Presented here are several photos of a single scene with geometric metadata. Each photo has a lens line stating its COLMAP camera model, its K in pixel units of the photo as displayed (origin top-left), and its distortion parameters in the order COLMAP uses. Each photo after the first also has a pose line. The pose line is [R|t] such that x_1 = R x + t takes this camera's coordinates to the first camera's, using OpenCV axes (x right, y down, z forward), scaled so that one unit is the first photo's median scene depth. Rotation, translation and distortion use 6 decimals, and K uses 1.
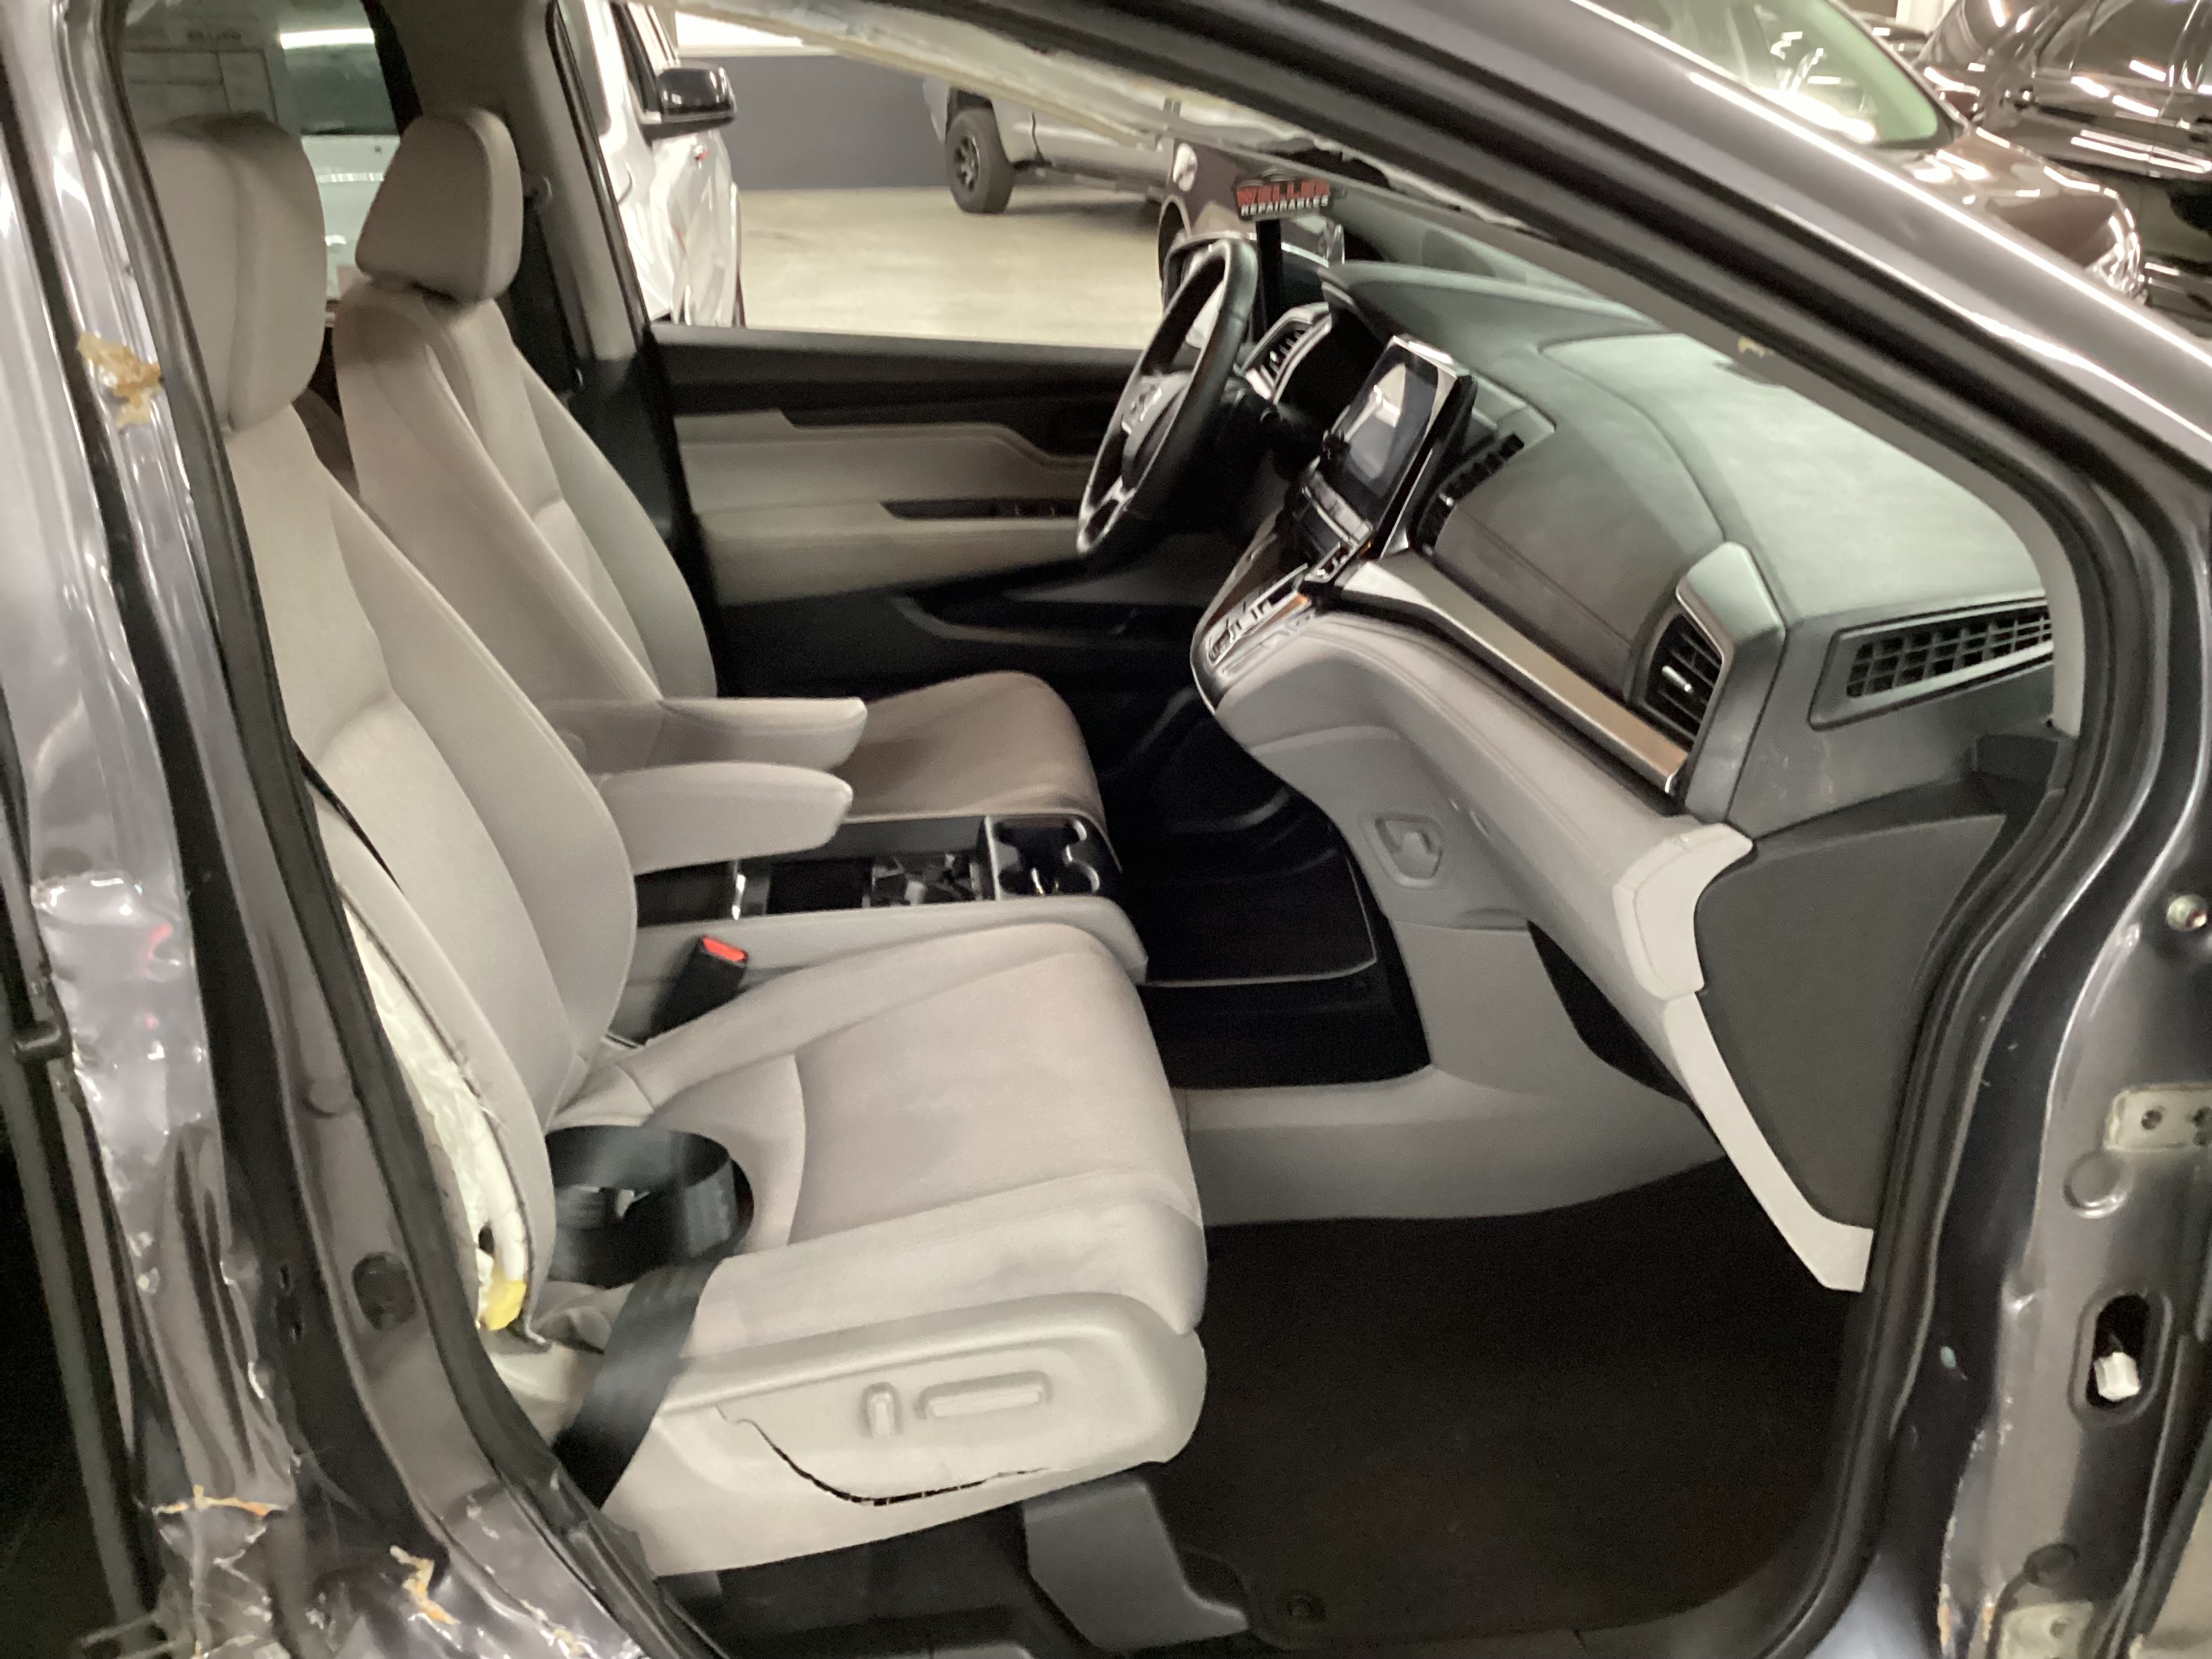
lens RADIAL K [[2011.3, 0, 1106.0], [0, 2011.3, 829.5], [0, 0, 1]] dist [0.076265, -0.147527]
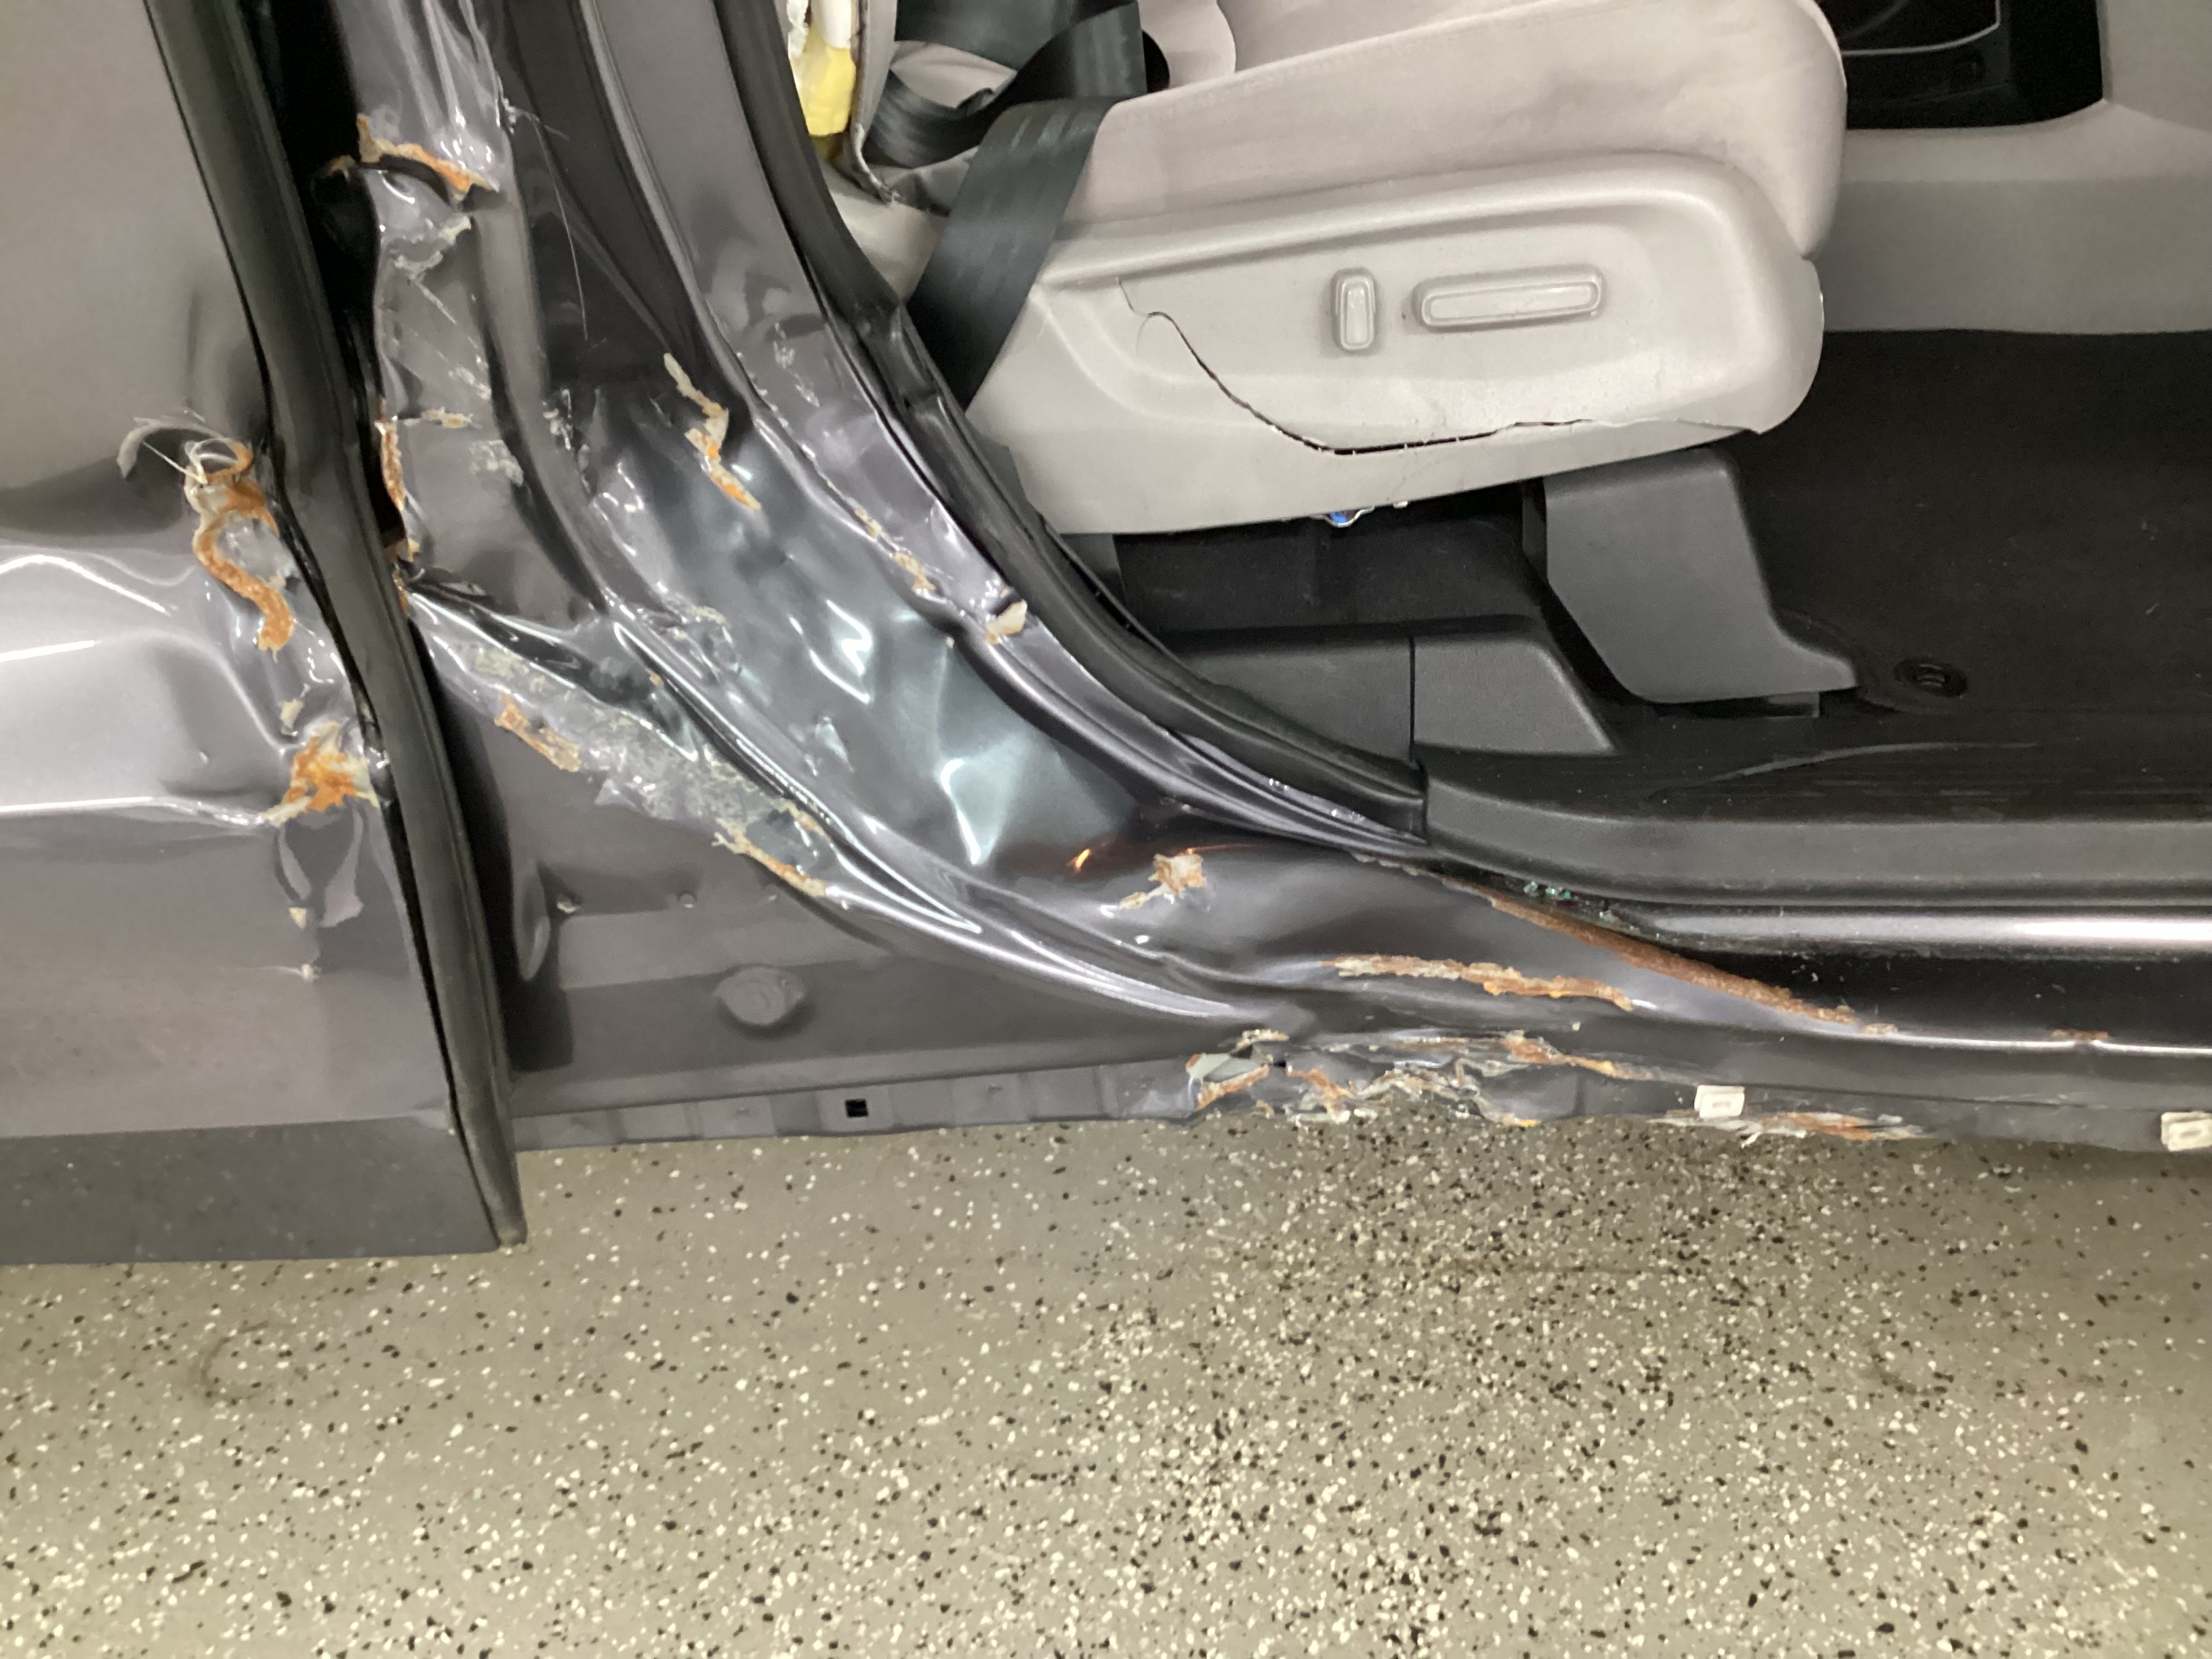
lens RADIAL K [[2013.9, 0, 1106.0], [0, 2013.9, 829.5], [0, 0, 1]] dist [0.120793, -0.273205]
pose [[0.984723, 0.060363, -0.163331, -0.069145], [-0.025794, 0.978210, 0.206008, 0.311042], [0.172207, -0.198648, 0.964823, 0.277211]]
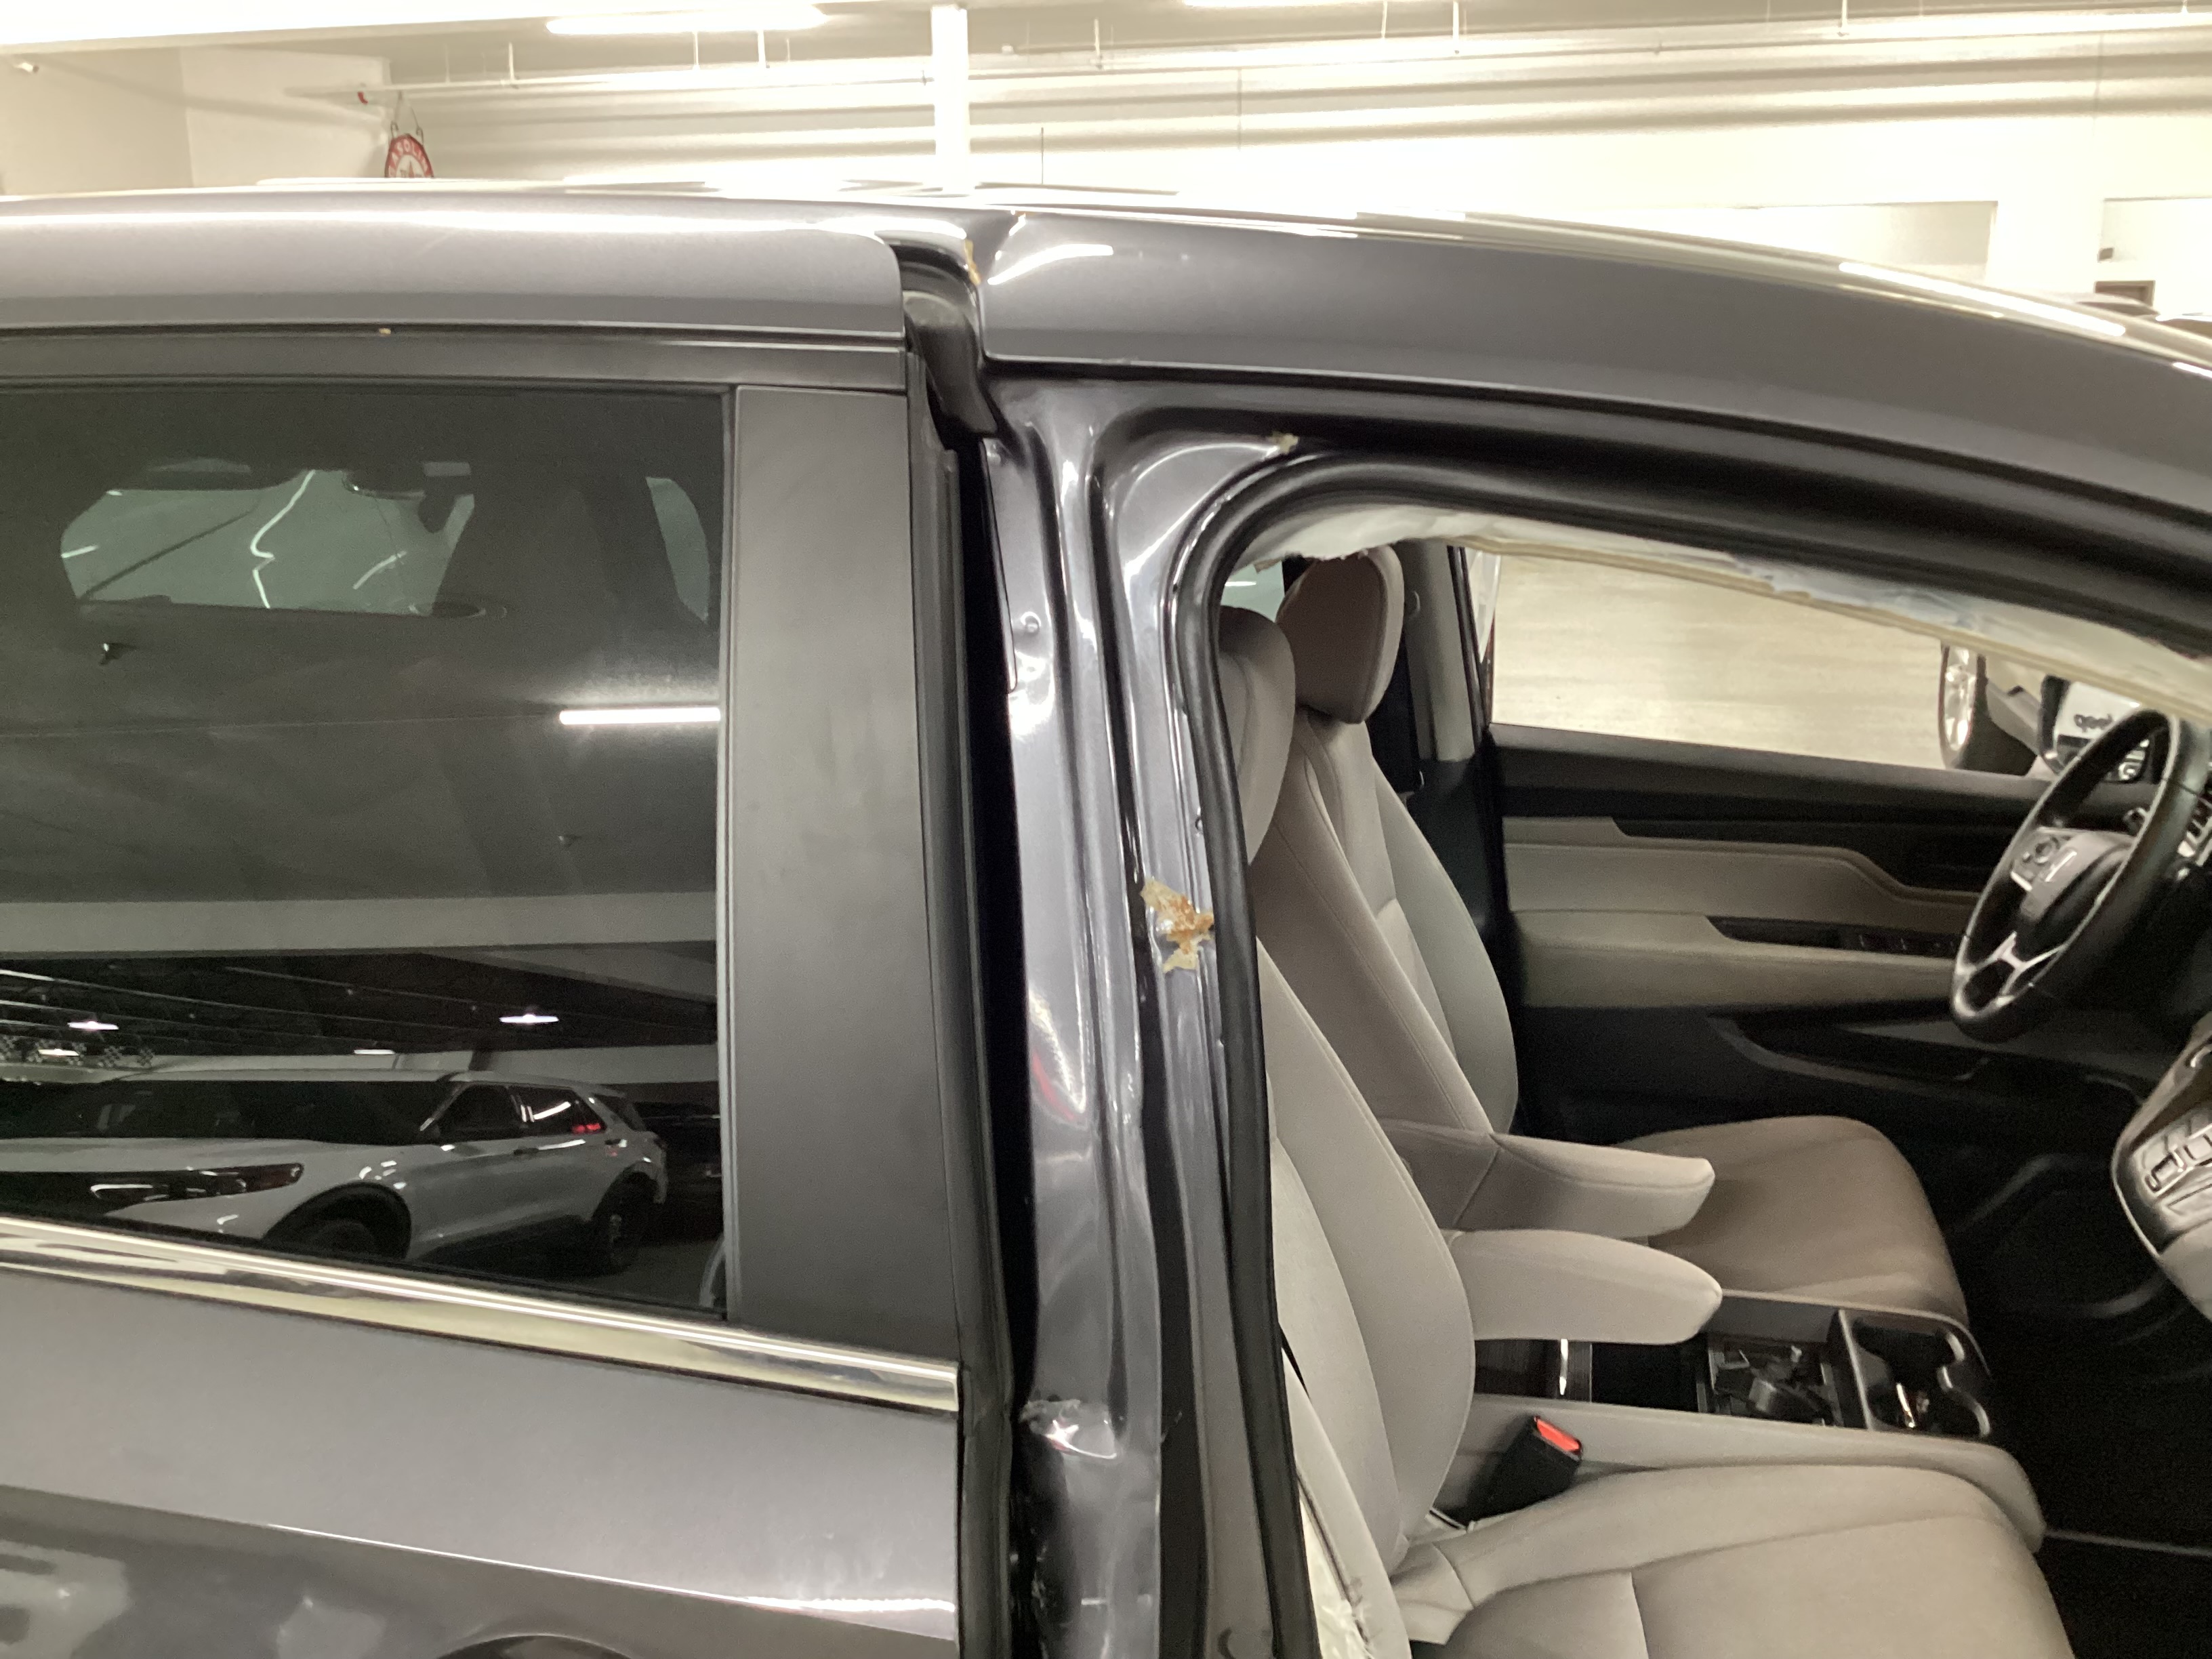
lens RADIAL K [[2013.9, 0, 1106.0], [0, 2013.9, 829.5], [0, 0, 1]] dist [0.120793, -0.273205]
pose [[0.940858, 0.082529, -0.328596, -0.125570], [-0.127942, 0.984611, -0.119043, -0.097487], [0.313715, 0.154044, 0.936938, 0.013421]]
